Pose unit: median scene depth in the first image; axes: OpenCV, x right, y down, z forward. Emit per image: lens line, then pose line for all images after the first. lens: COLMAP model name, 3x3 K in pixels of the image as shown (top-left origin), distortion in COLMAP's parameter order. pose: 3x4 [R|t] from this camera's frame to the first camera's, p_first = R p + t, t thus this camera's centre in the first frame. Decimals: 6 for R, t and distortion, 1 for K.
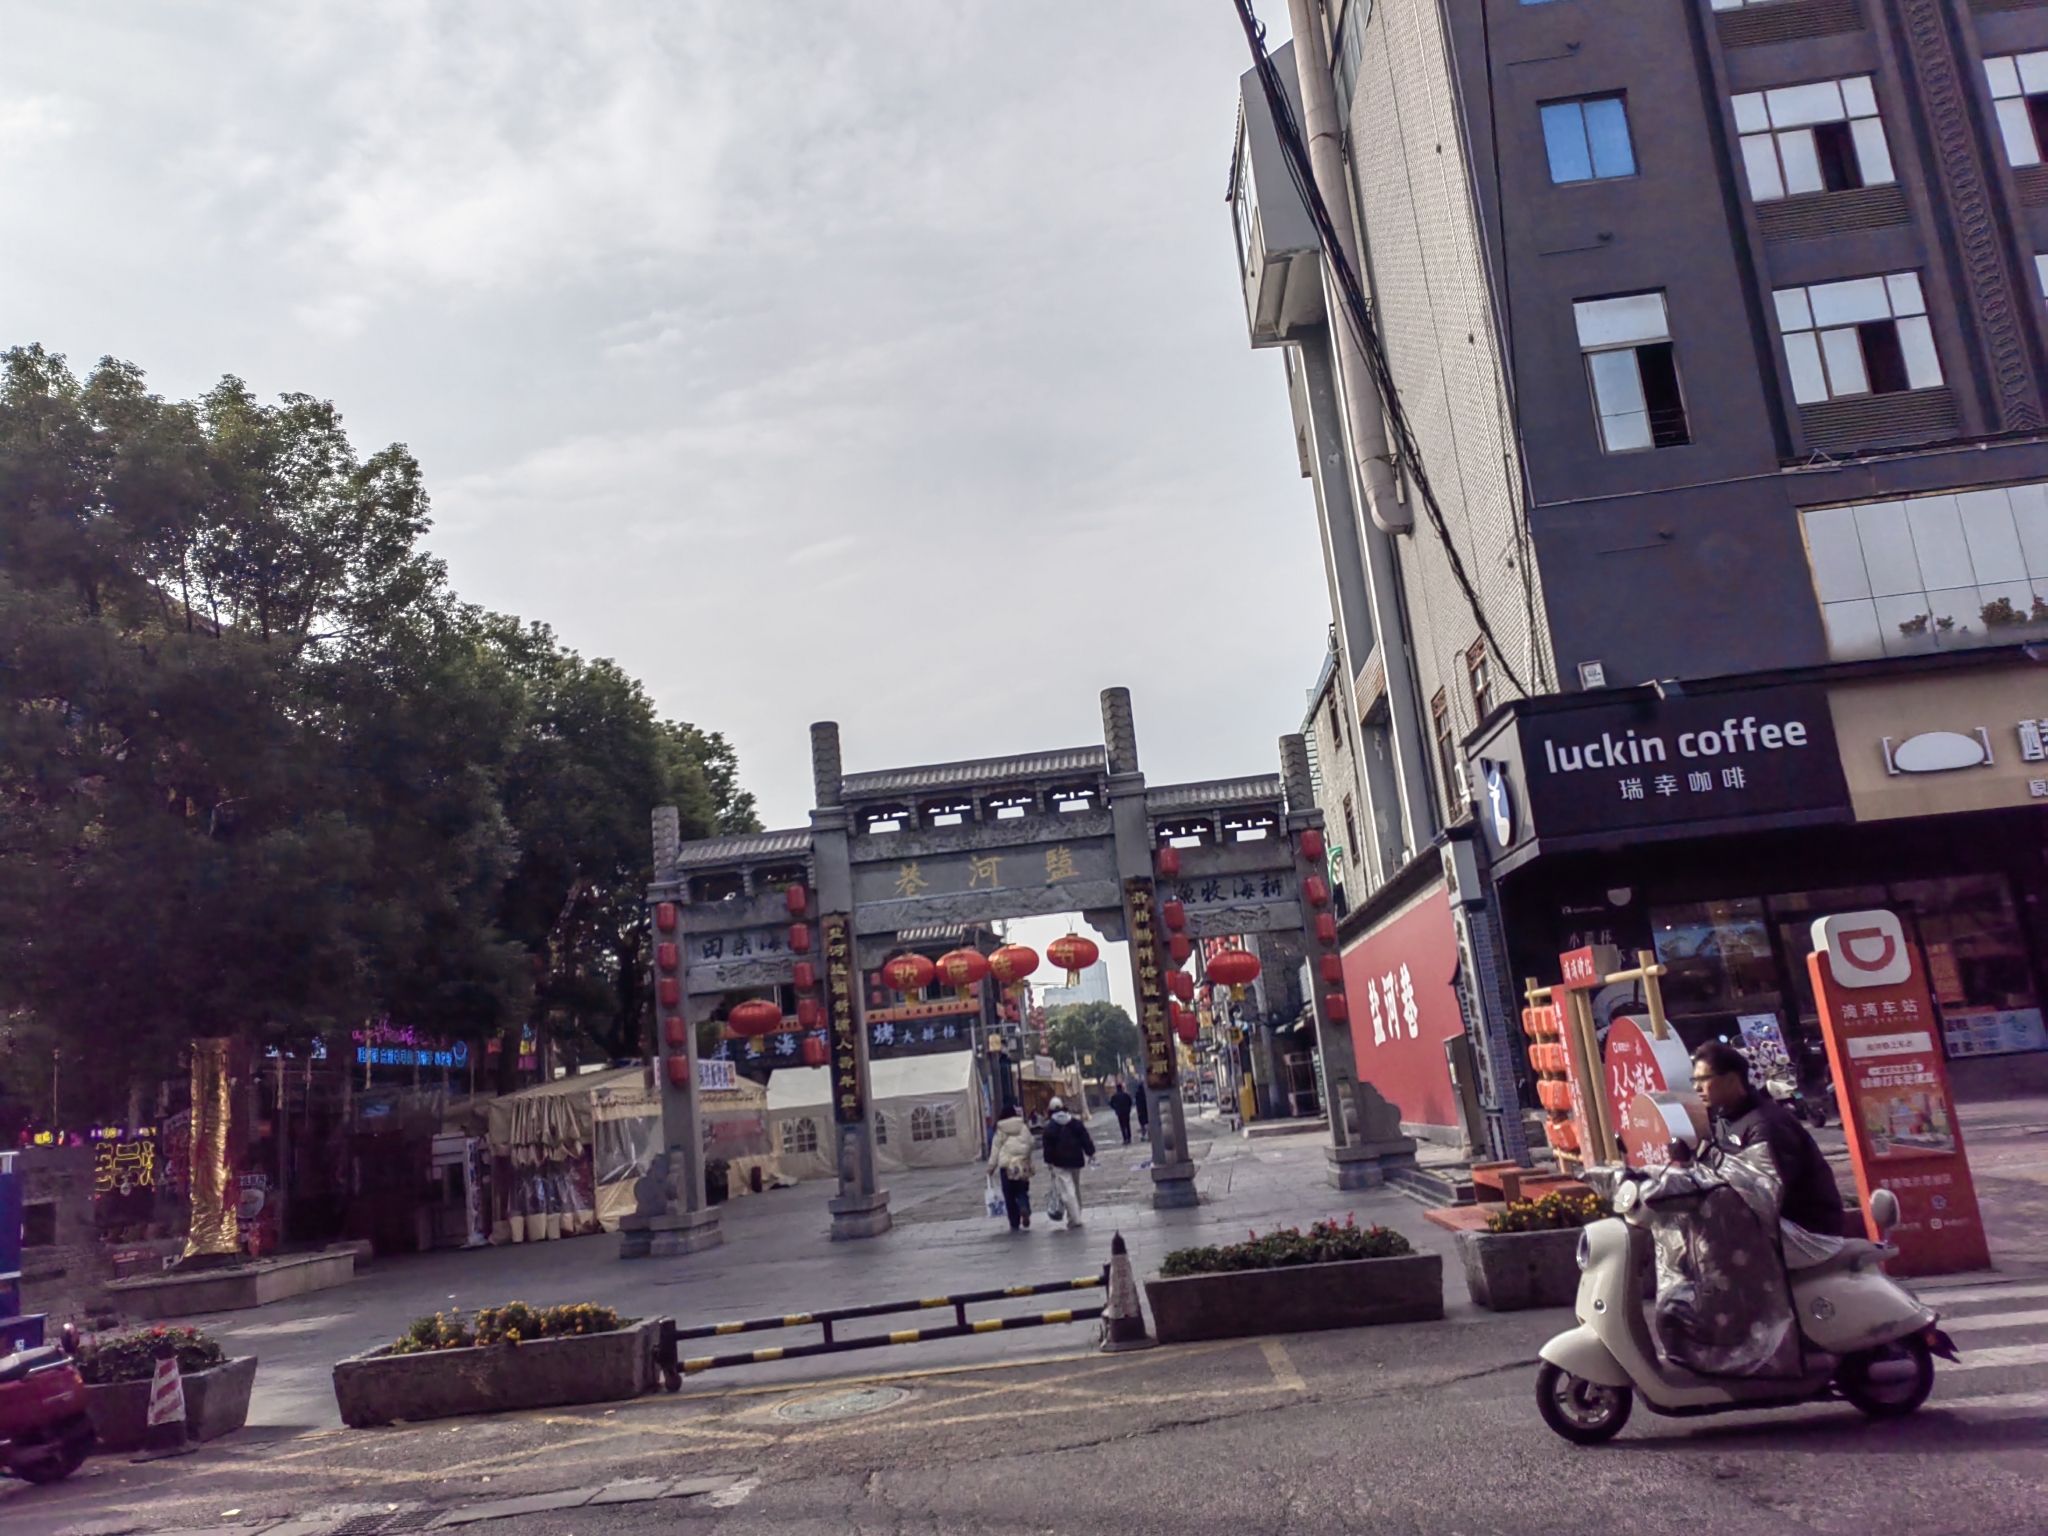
lens RADIAL K [[1593.0, 0, 1021.2], [0, 1593.0, 682.3], [0, 0, 1]] dist [0.003852, 0.000515]
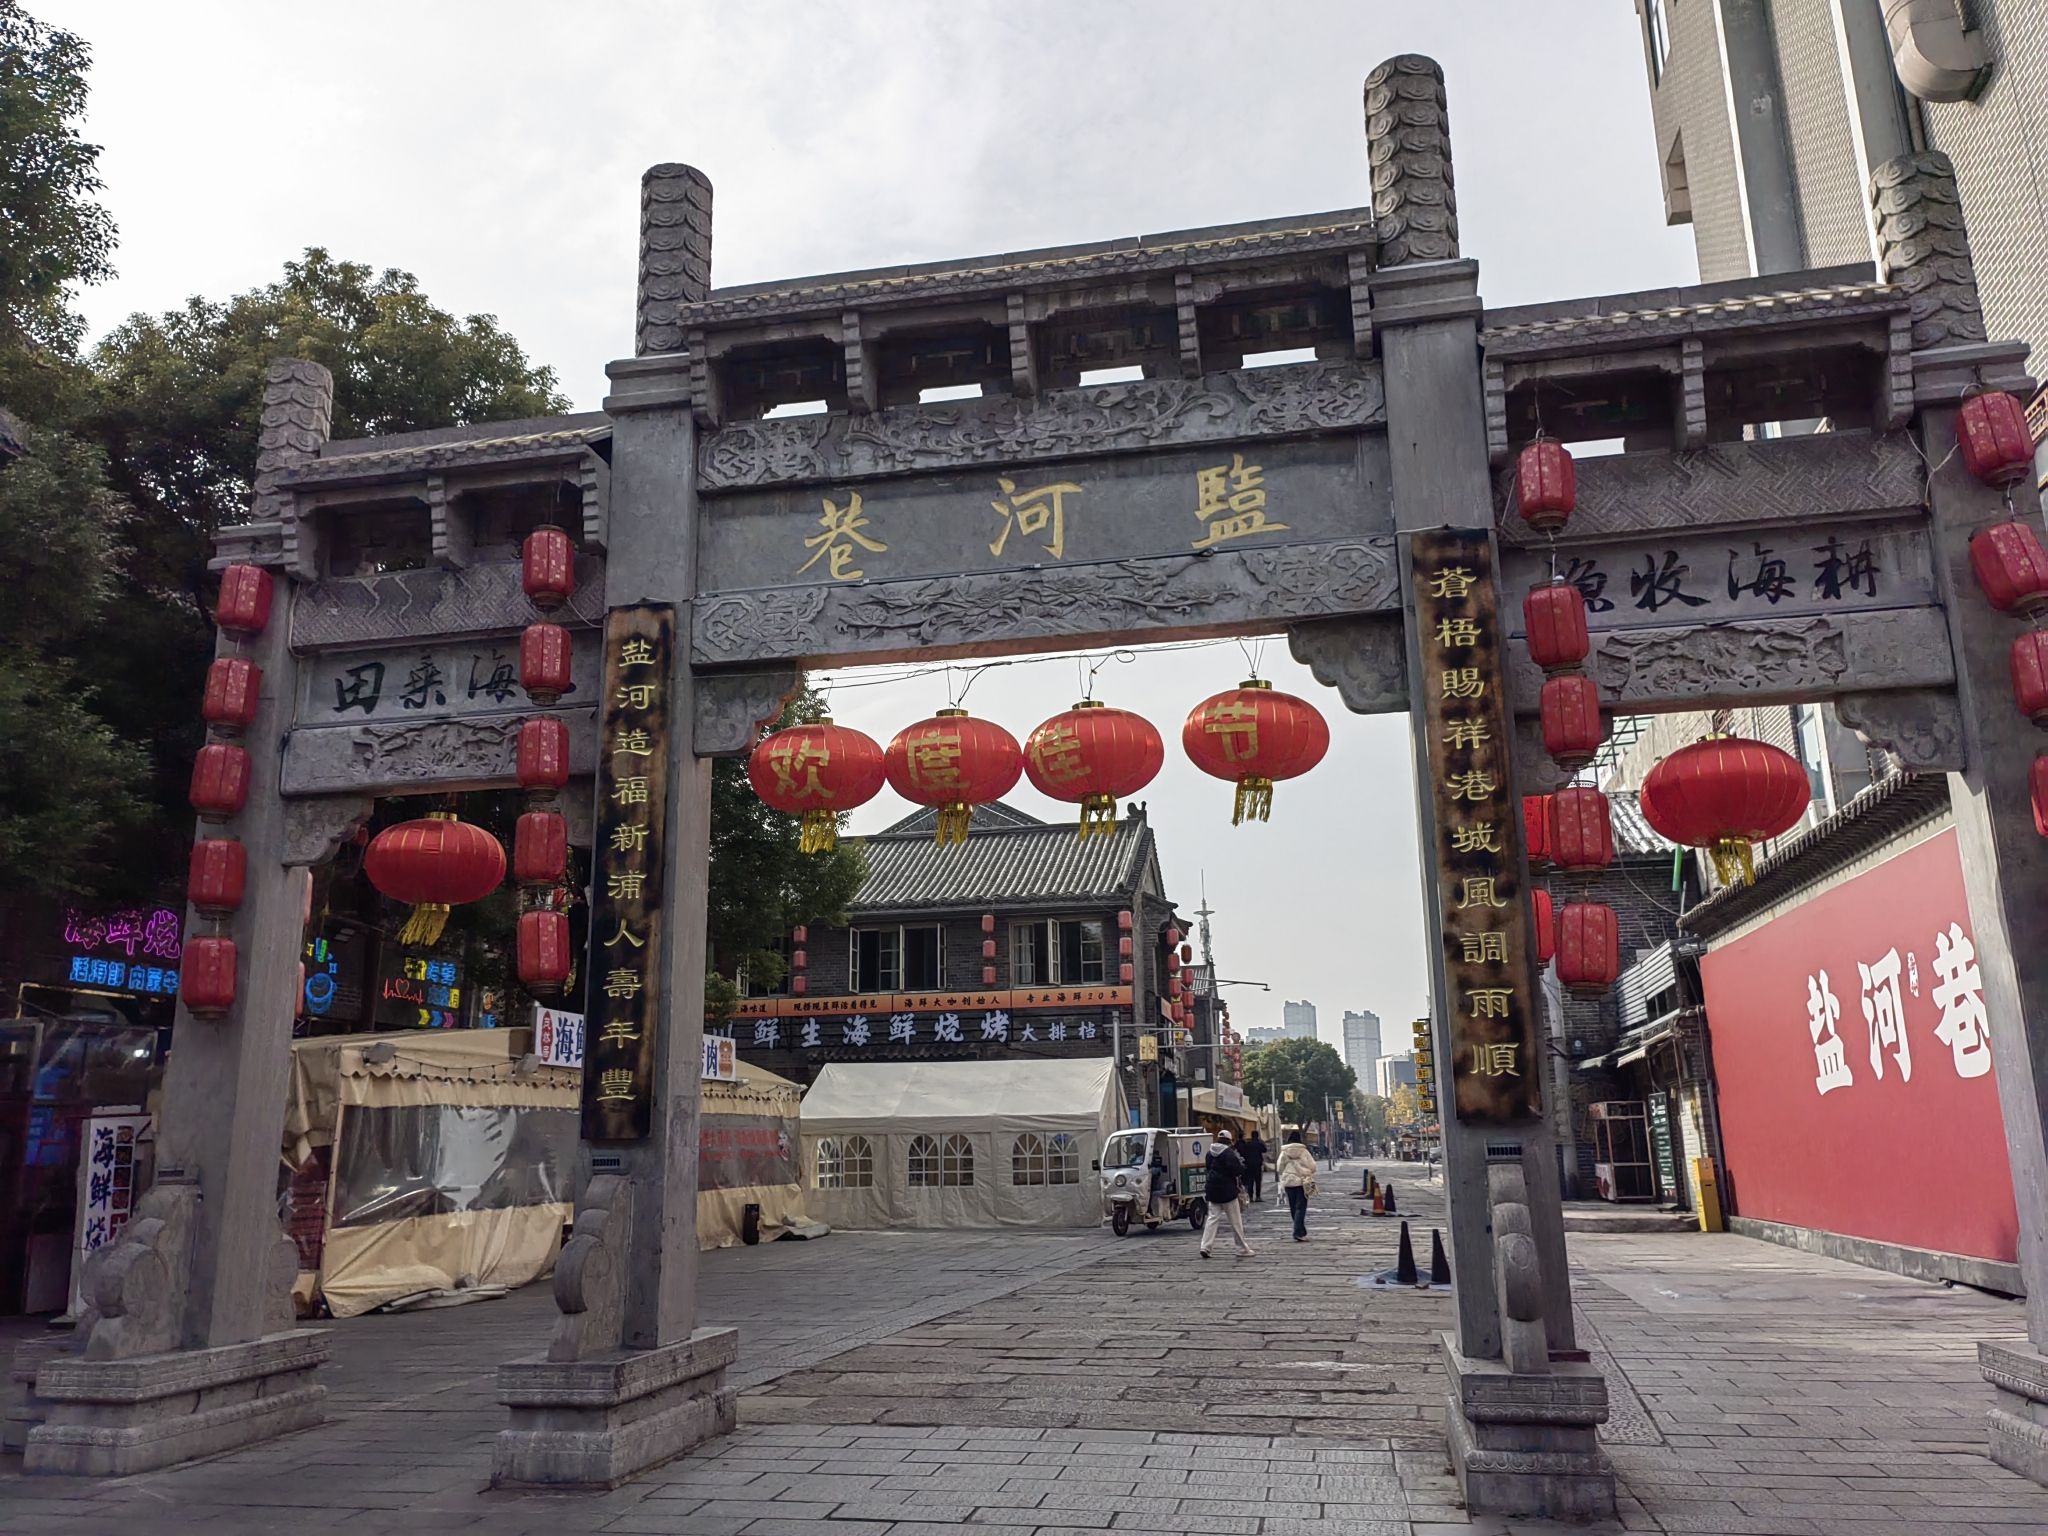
lens RADIAL K [[1599.2, 0, 1024.1], [0, 1599.2, 726.6], [0, 0, 1]] dist [0.012156, 0.011688]
pose [[0.989664, 0.050608, -0.134182, 0.028837], [-0.049617, 0.998711, 0.010720, 0.164282], [0.134552, -0.003952, 0.990899, 0.620911]]
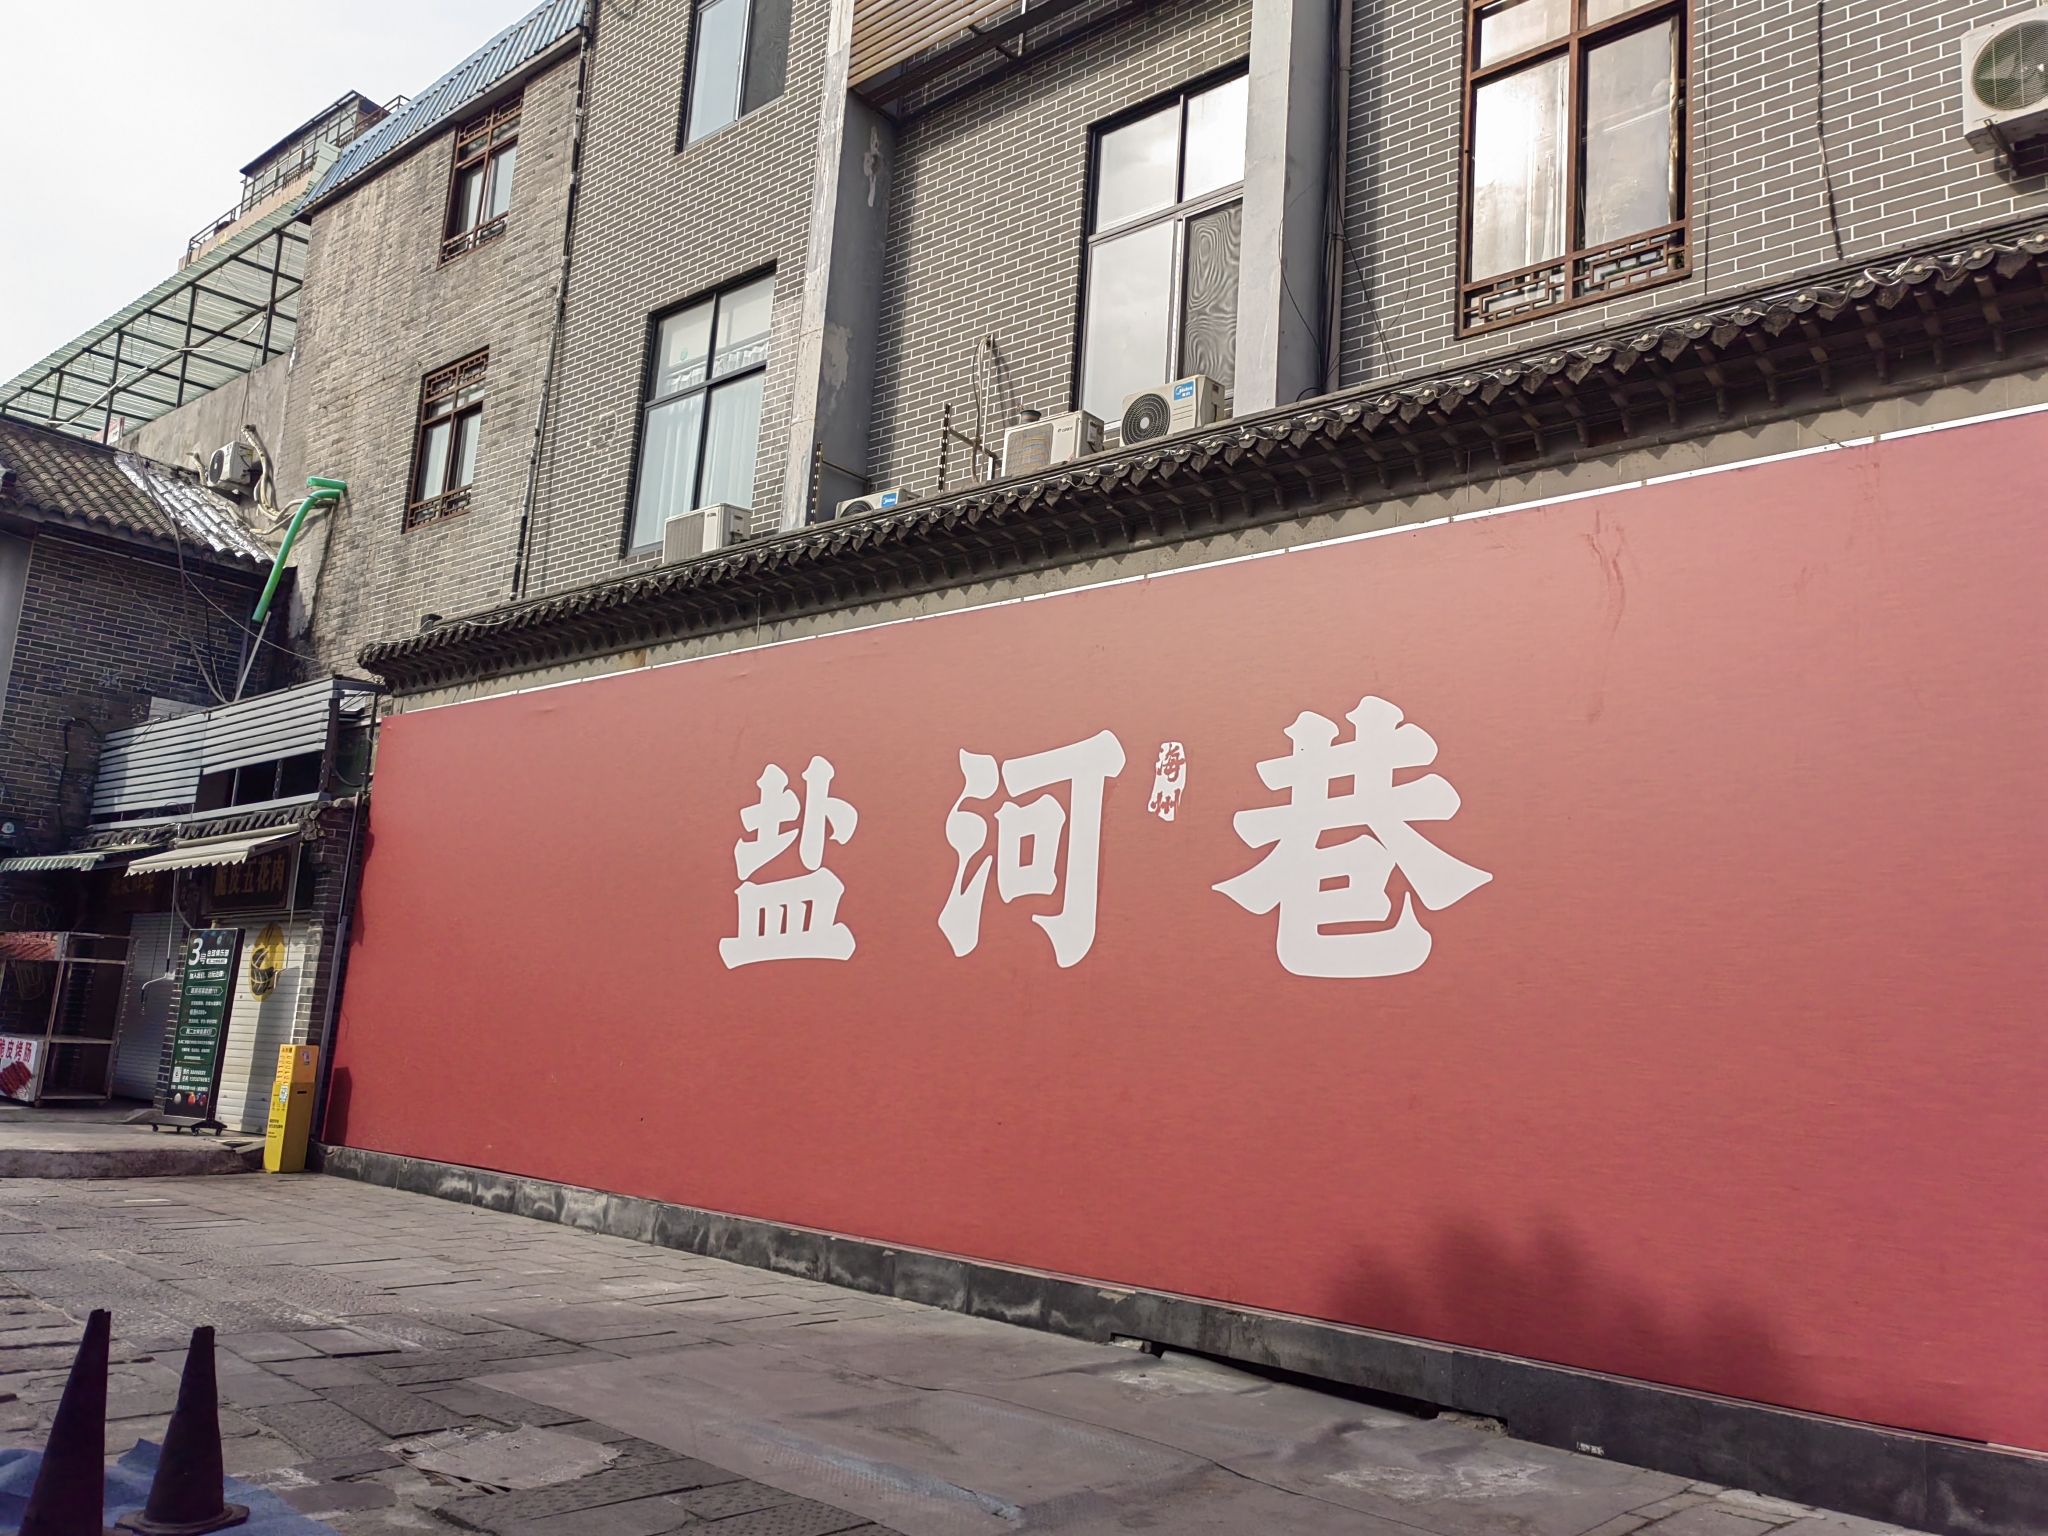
lens RADIAL K [[1599.2, 0, 1024.1], [0, 1599.2, 726.6], [0, 0, 1]] dist [0.012156, 0.011688]
pose [[0.589473, 0.286341, 0.755335, 0.010028], [-0.318216, 0.941768, -0.108677, 0.299340], [-0.742469, -0.176298, 0.646265, 1.141266]]
